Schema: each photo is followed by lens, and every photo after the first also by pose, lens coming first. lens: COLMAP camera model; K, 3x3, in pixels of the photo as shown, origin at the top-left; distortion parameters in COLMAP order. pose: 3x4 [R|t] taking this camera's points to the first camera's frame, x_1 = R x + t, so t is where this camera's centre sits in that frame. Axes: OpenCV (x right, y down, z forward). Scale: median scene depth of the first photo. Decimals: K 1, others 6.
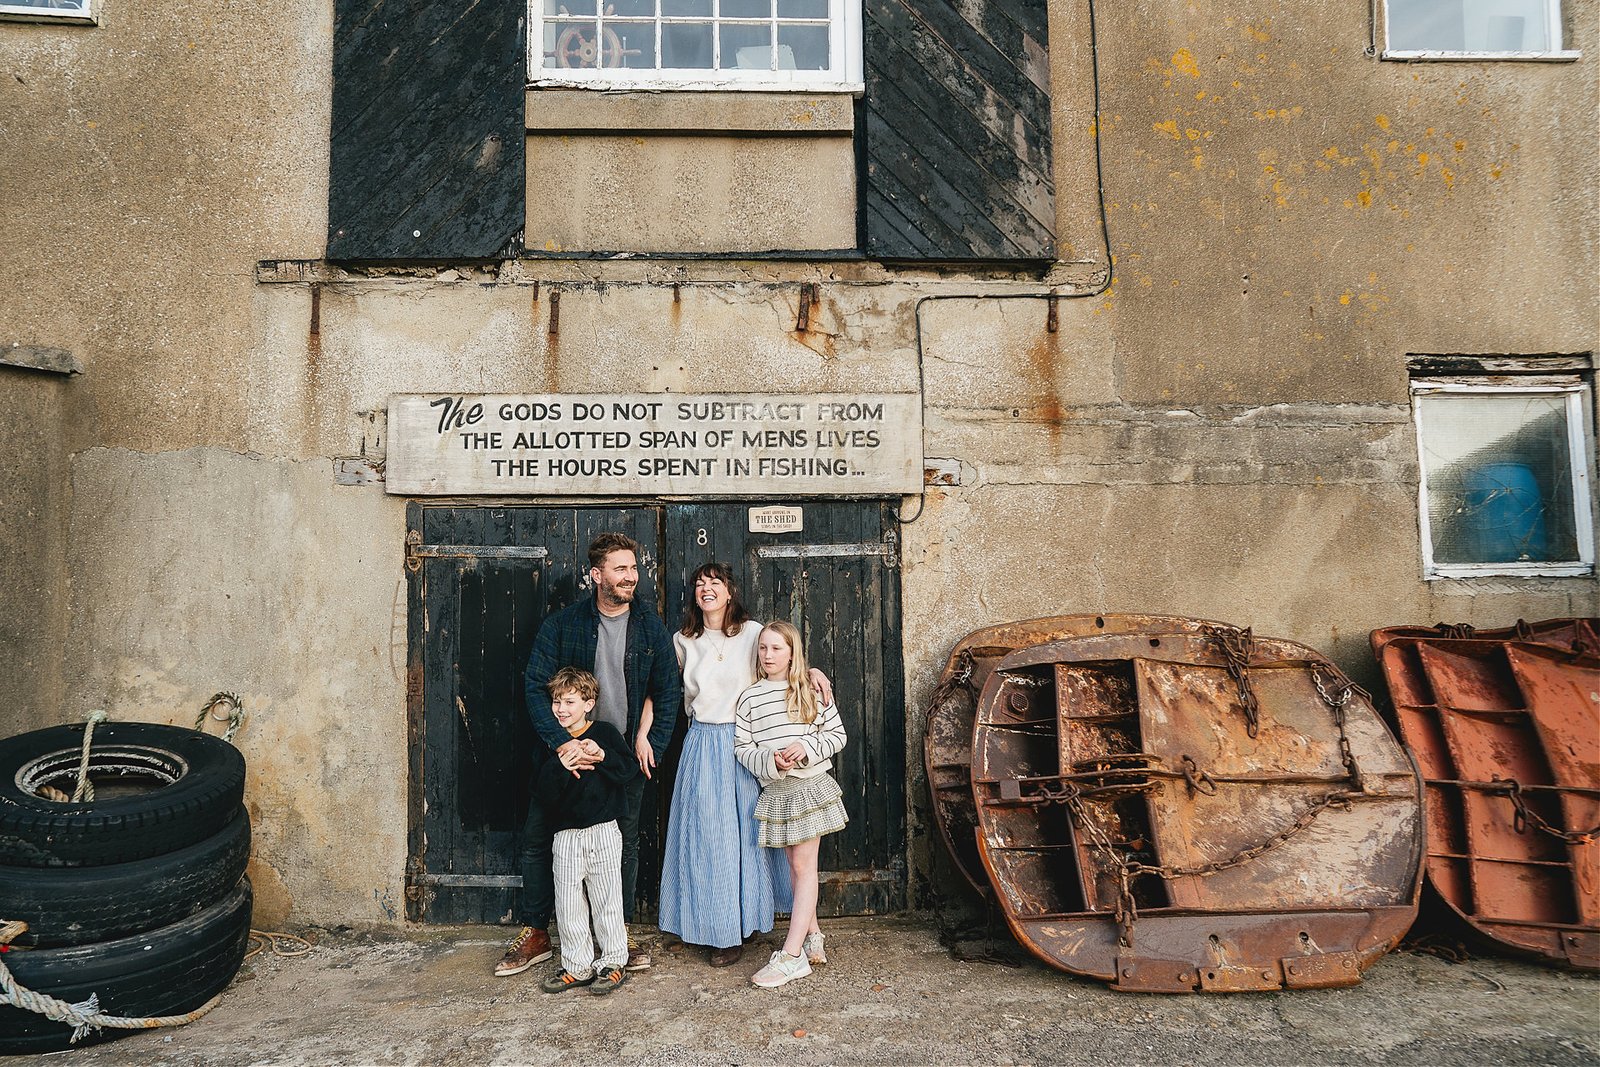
lens RADIAL K [[1016.2, 0, 767.5], [0, 1016.2, 541.9], [0, 0, 1]] dist [-0.032898, 0.042651]
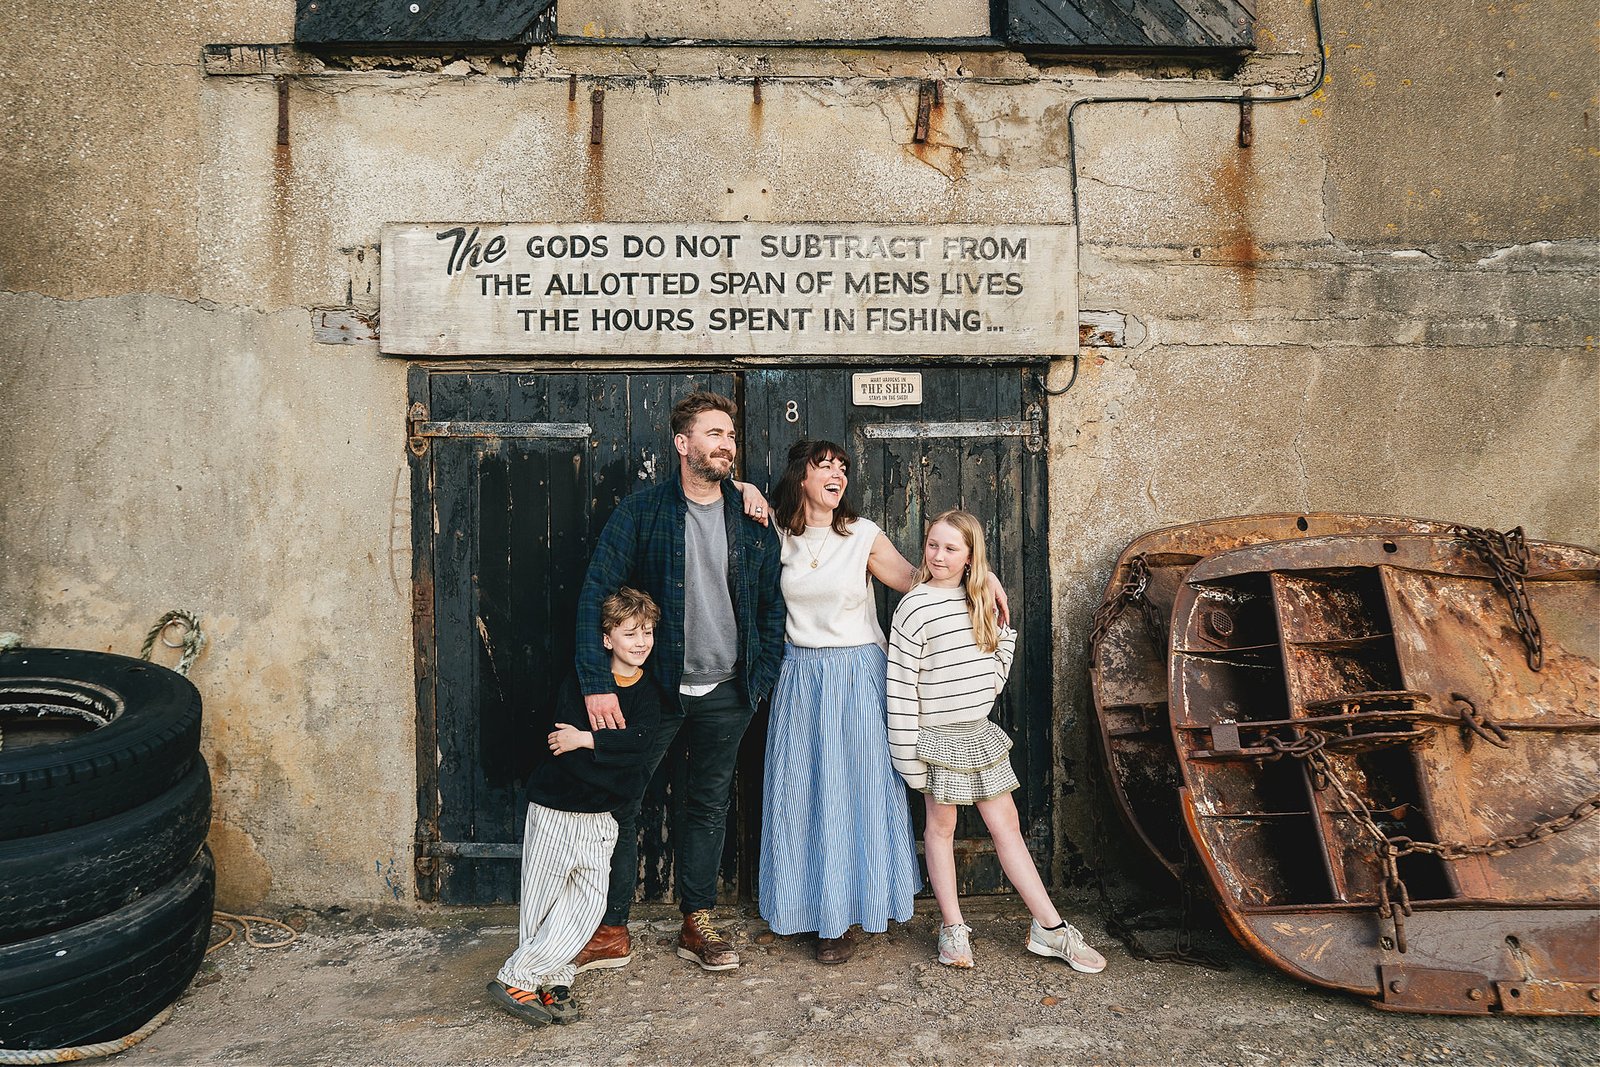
lens RADIAL K [[1016.2, 0, 767.5], [0, 1016.2, 541.9], [0, 0, 1]] dist [-0.032898, 0.042651]
pose [[0.999988, 0.001475, -0.004594, -0.079969], [-0.001205, 0.998302, 0.058240, 0.049526], [0.004672, -0.058234, 0.998292, 0.227660]]
